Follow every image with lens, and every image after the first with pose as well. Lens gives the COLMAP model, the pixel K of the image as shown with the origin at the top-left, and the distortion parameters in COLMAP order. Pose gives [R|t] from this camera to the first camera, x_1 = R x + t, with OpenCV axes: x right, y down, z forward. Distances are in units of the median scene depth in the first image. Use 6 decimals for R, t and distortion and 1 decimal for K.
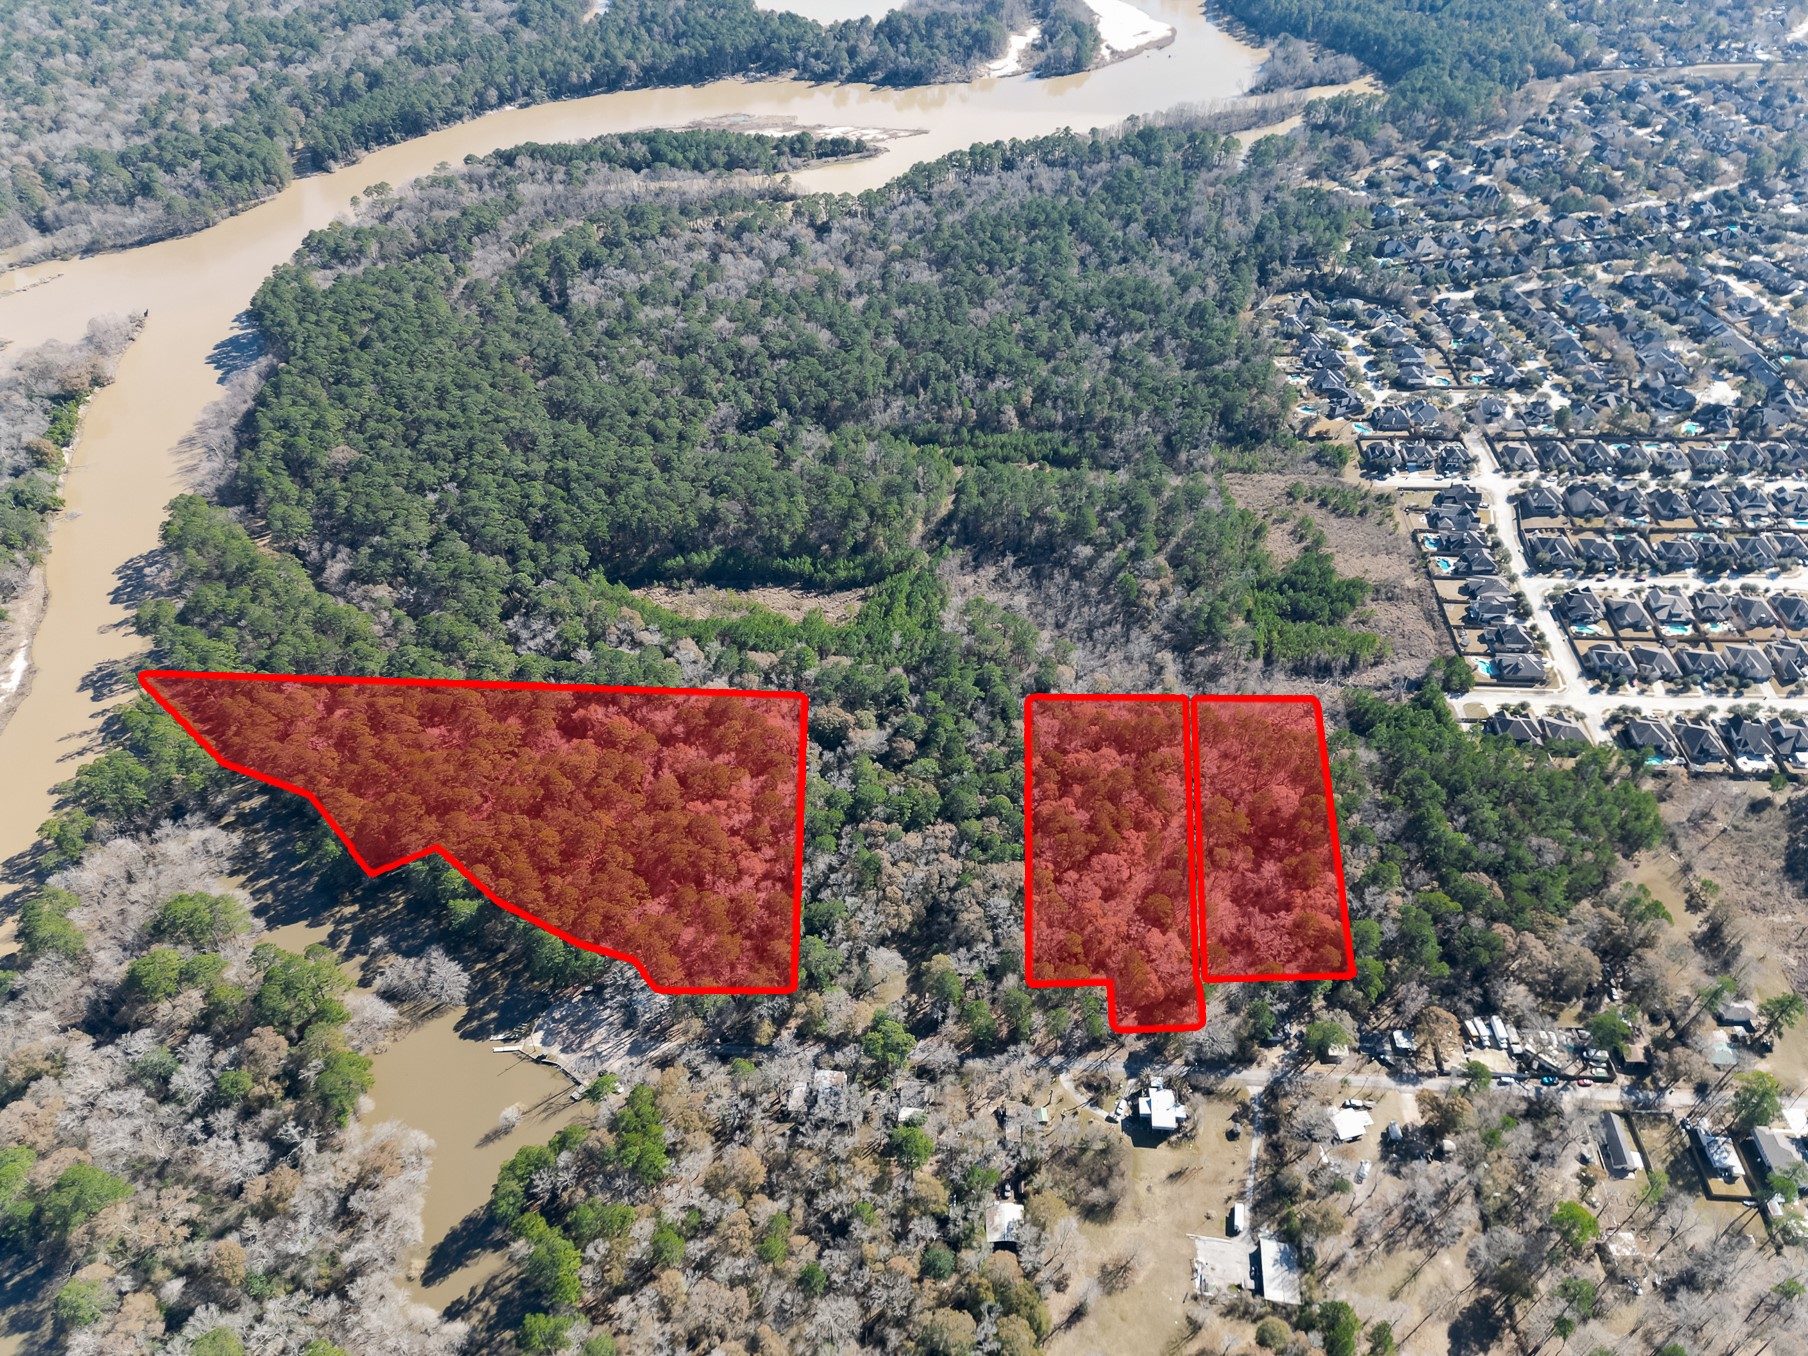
lens RADIAL K [[1261.1, 0, 904.0], [0, 1261.1, 678.0], [0, 0, 1]] dist [0.104604, -0.090882]
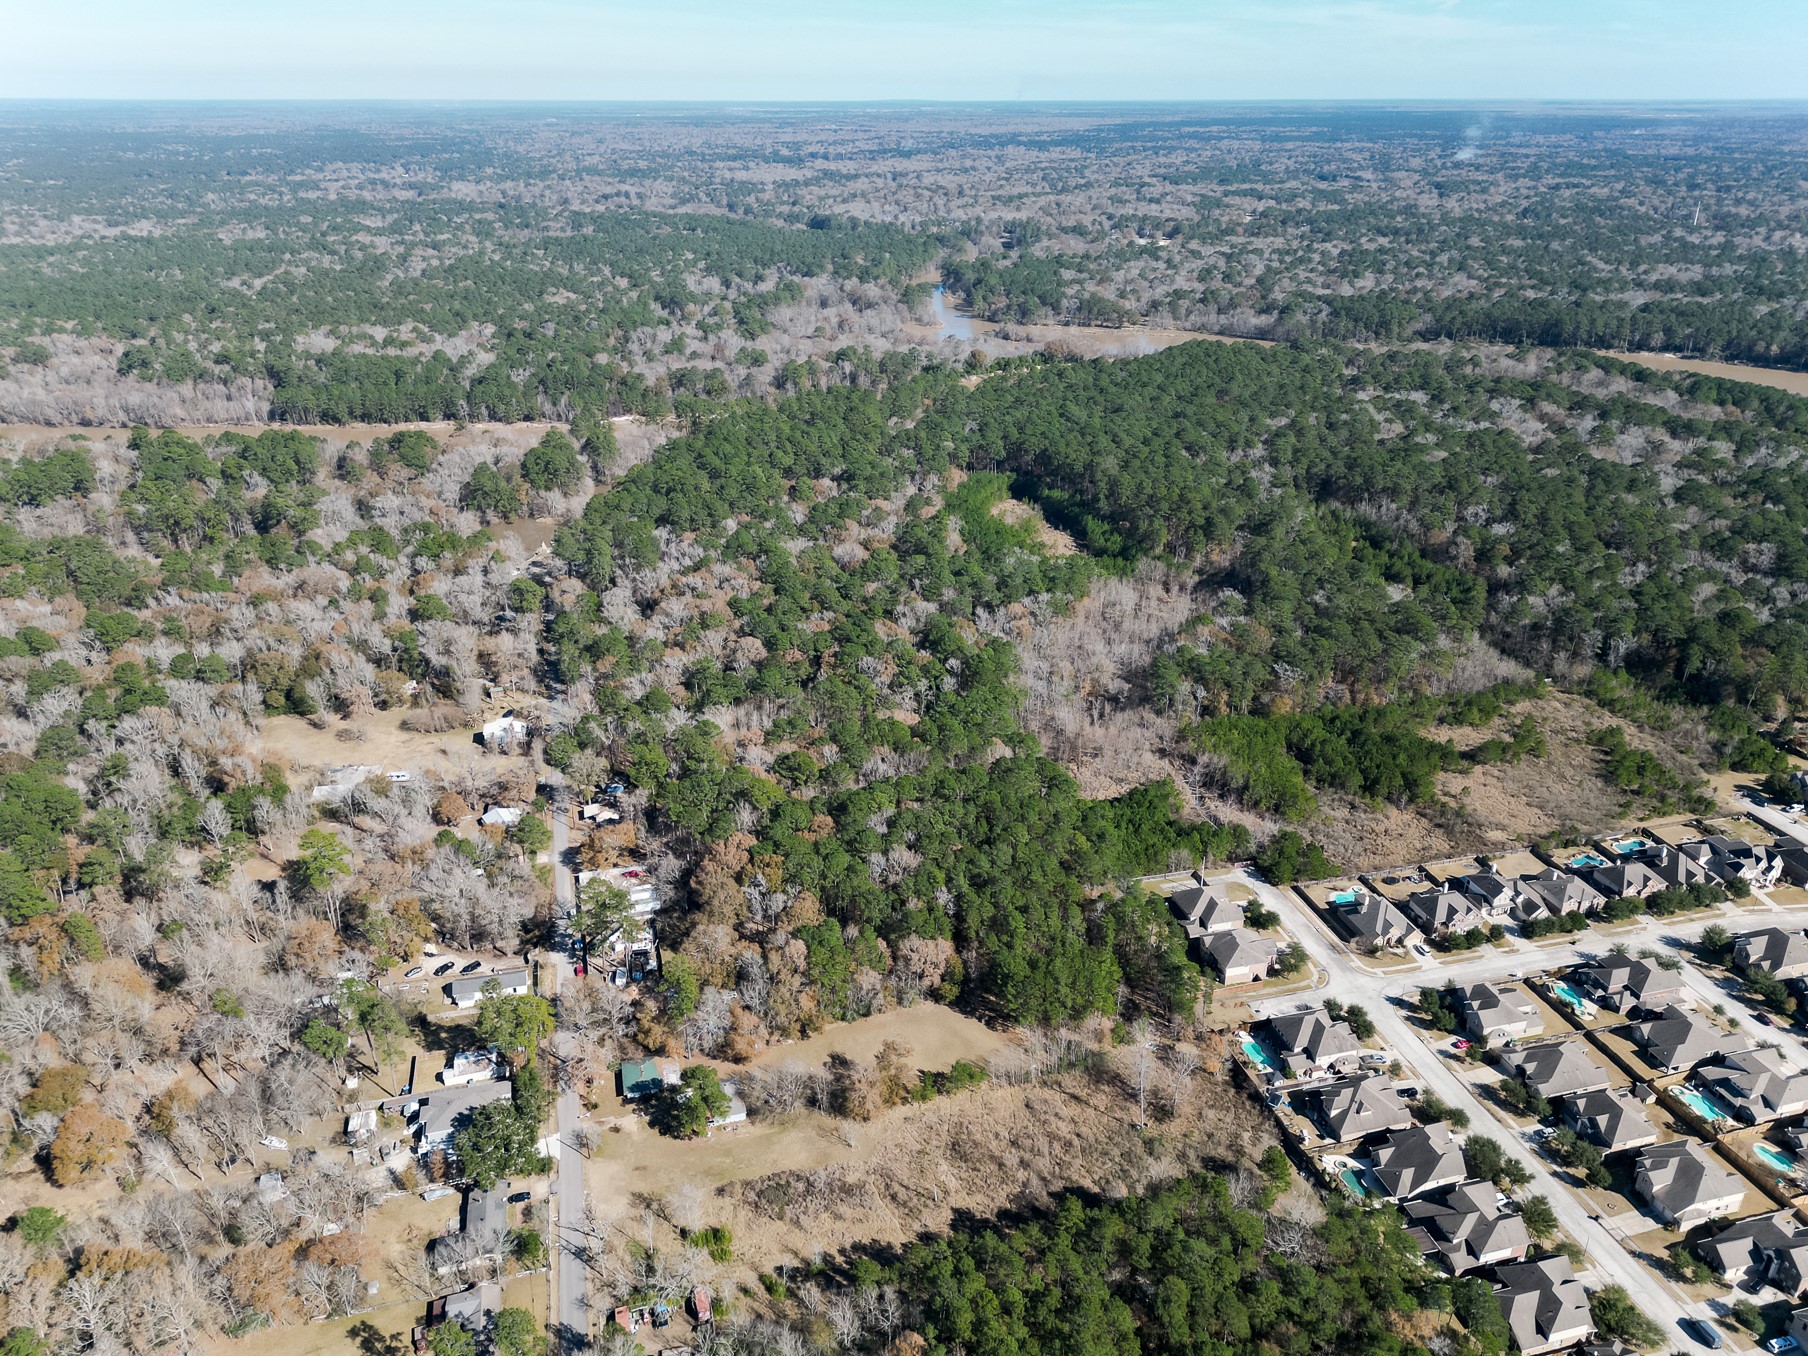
lens RADIAL K [[1269.7, 0, 908.2], [0, 1269.7, 716.8], [0, 0, 1]] dist [0.082331, -0.094067]
pose [[0.312784, 0.424803, -0.849534, 0.899157], [-0.642904, 0.753070, 0.139860, -0.025127], [0.699171, 0.502423, 0.508656, 0.516471]]
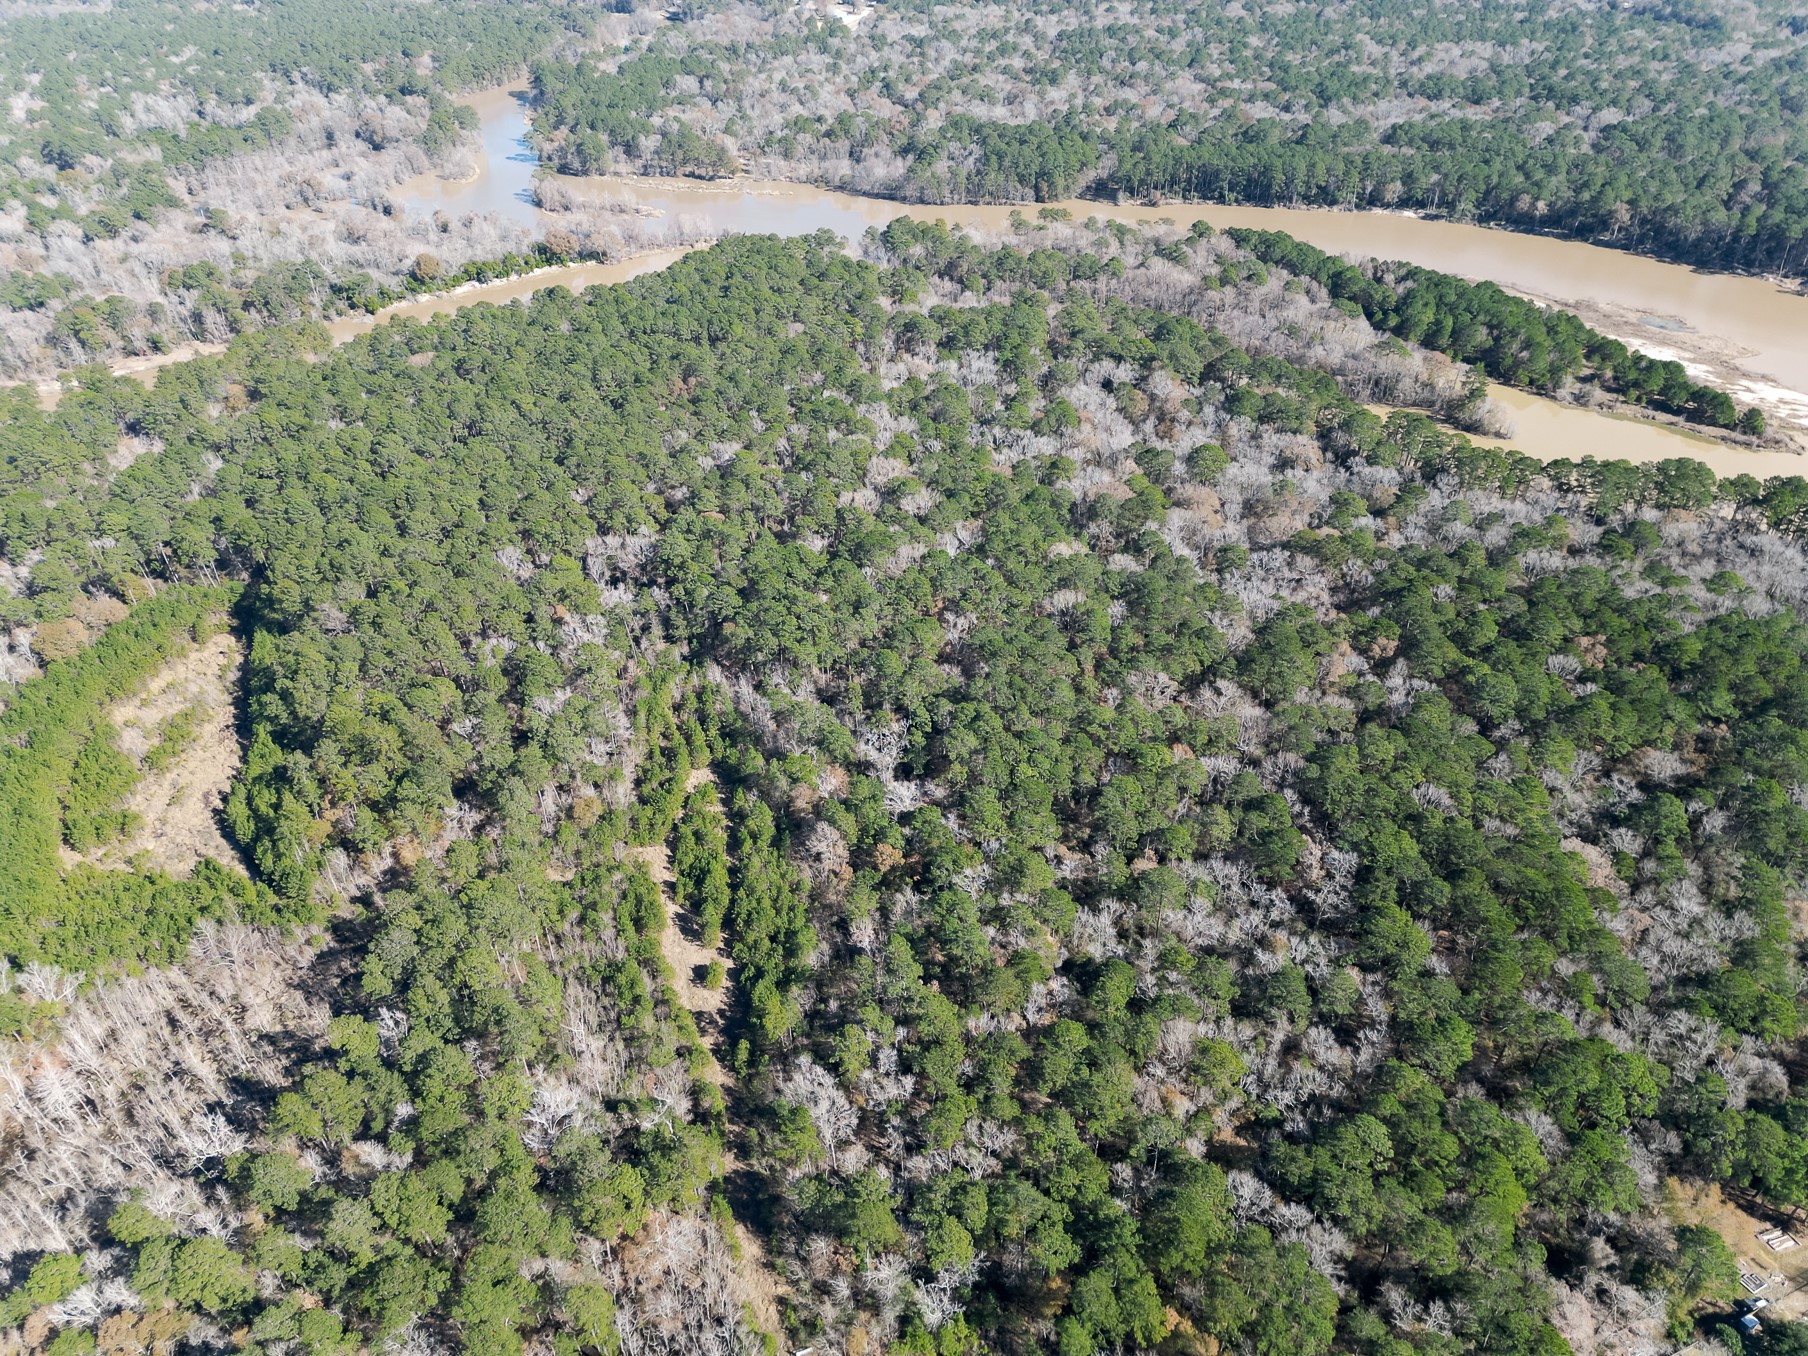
lens RADIAL K [[1261.1, 0, 904.0], [0, 1261.1, 678.0], [0, 0, 1]] dist [0.104604, -0.090882]
pose [[0.406658, 0.528168, -0.745431, 0.493366], [-0.610195, 0.764284, 0.208644, -0.458118], [0.679920, 0.370012, 0.633088, 0.928610]]
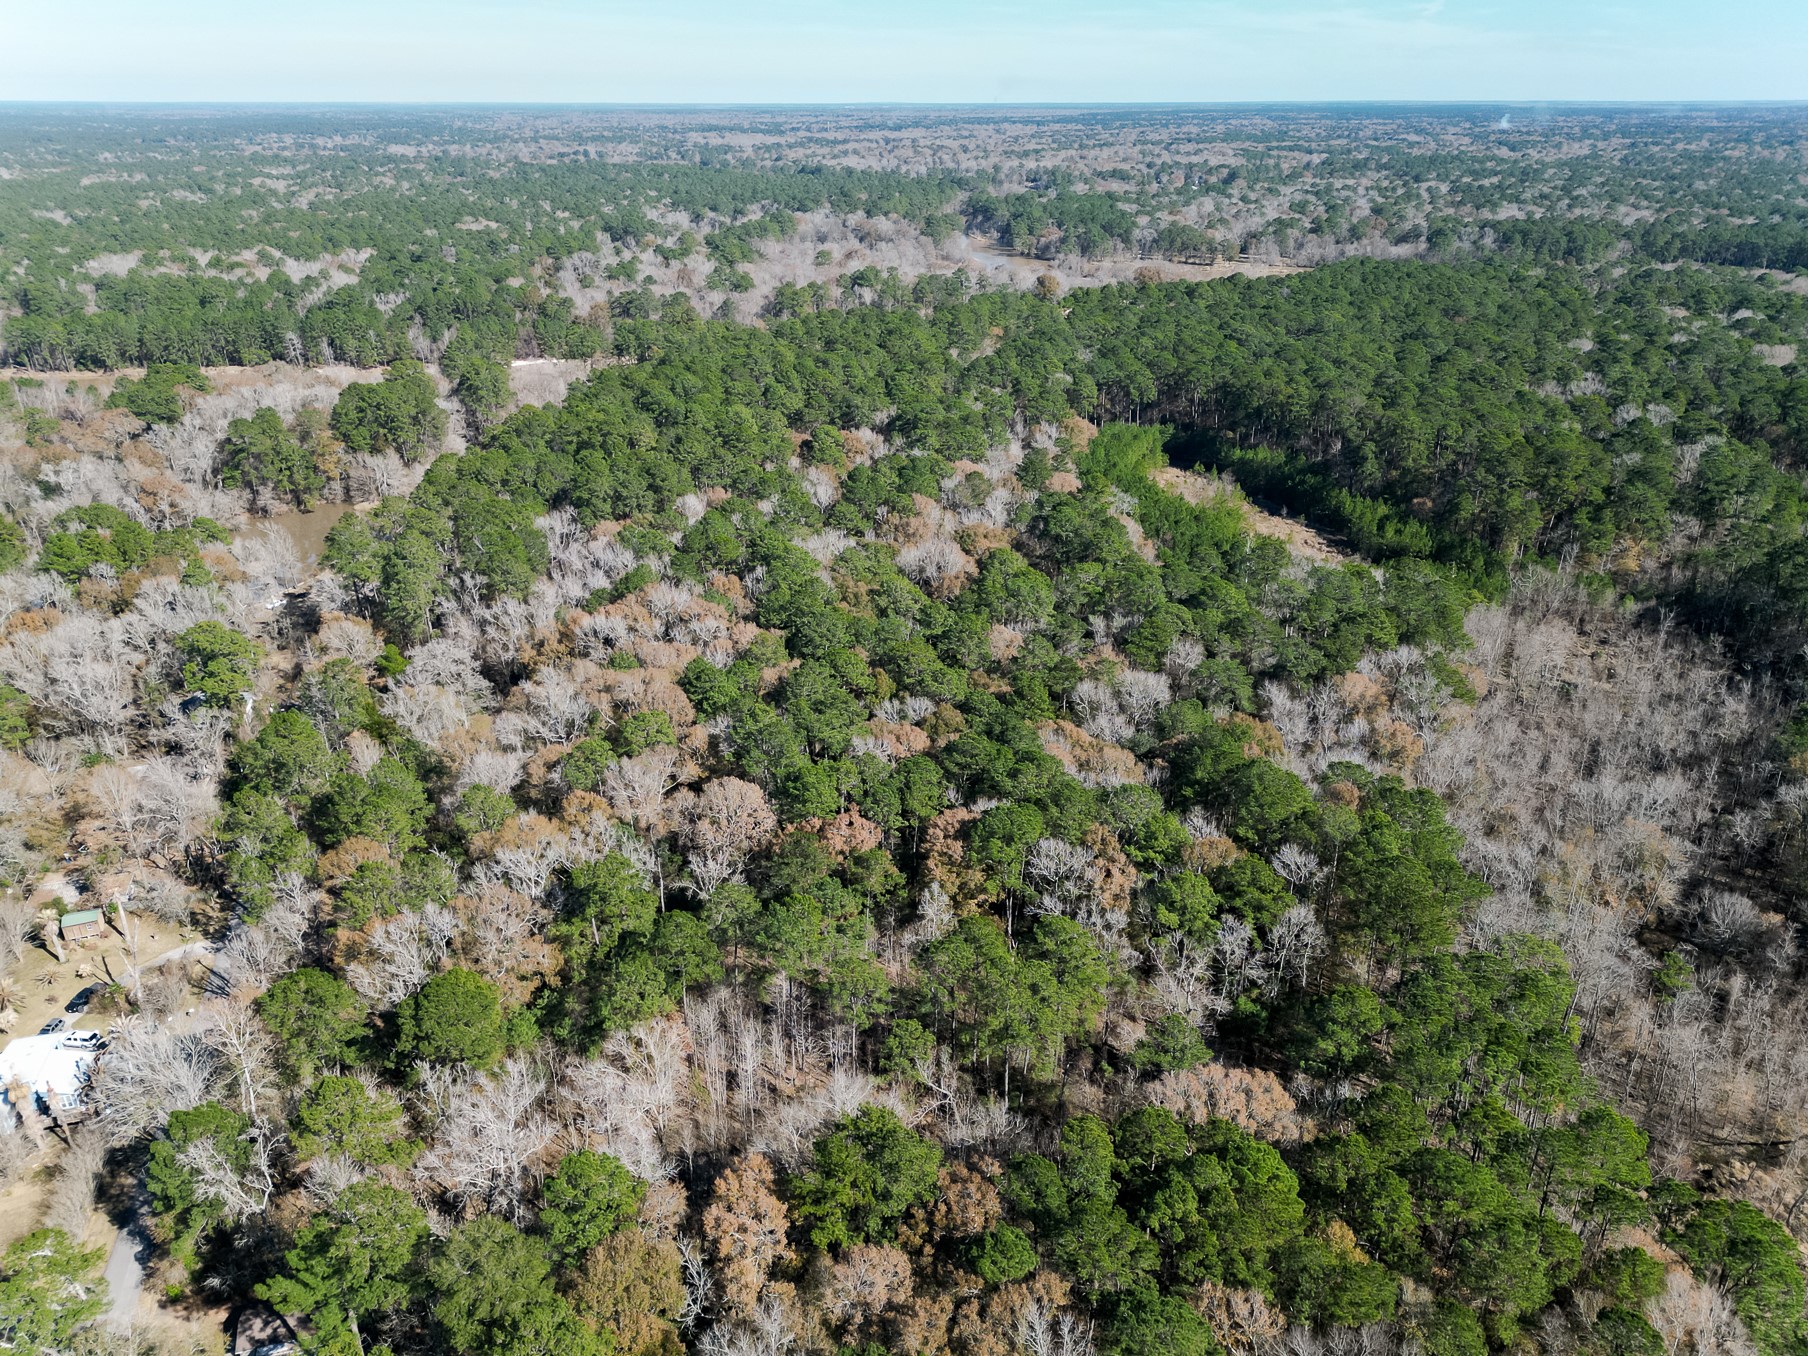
lens RADIAL K [[1285.6, 0, 906.6], [0, 1285.6, 703.4], [0, 0, 1]] dist [0.064003, -0.069040]
pose [[0.327132, 0.408946, -0.851909, 0.416186], [-0.638895, 0.759960, 0.119472, 0.037803], [0.696274, 0.505197, 0.509881, 0.697786]]
